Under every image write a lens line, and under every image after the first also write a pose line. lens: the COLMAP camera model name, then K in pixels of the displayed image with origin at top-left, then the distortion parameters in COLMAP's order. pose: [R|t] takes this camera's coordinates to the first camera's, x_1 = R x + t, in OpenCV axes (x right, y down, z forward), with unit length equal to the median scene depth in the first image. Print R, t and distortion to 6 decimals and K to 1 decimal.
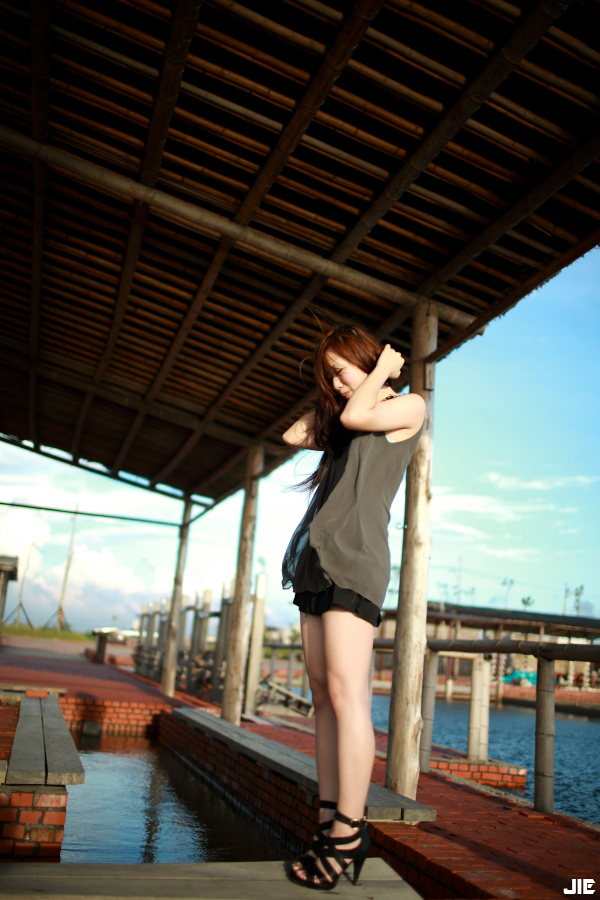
lens RADIAL K [[870.6, 0, 300.0], [0, 870.6, 450.0], [0, 0, 1]] dist [-0.102639, 0.131851]
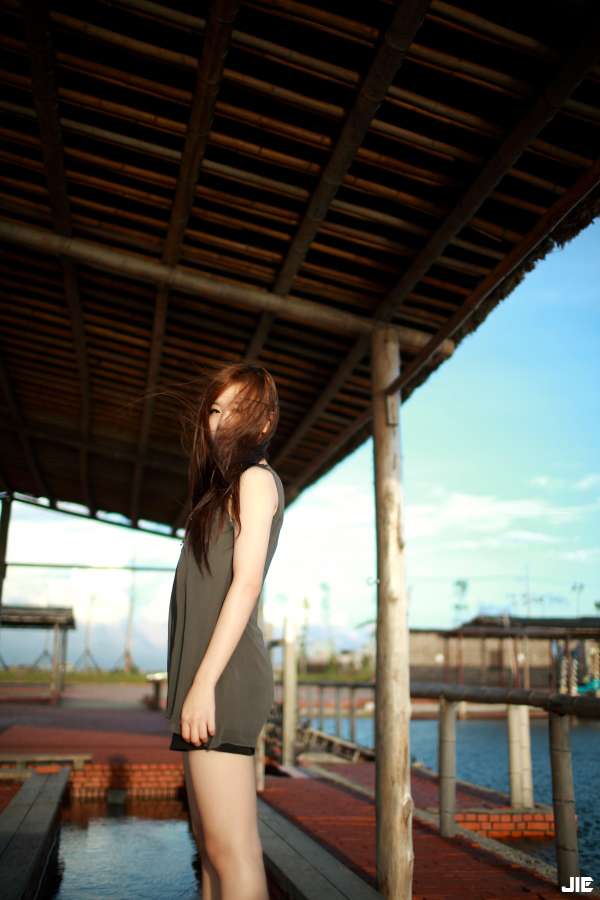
lens RADIAL K [[870.6, 0, 300.0], [0, 870.6, 450.0], [0, 0, 1]] dist [-0.102639, 0.131851]
pose [[0.993160, -0.094814, -0.068150, 0.110023], [0.093149, 0.995280, -0.027224, -0.027415], [0.070409, 0.020690, 0.997304, 0.097731]]
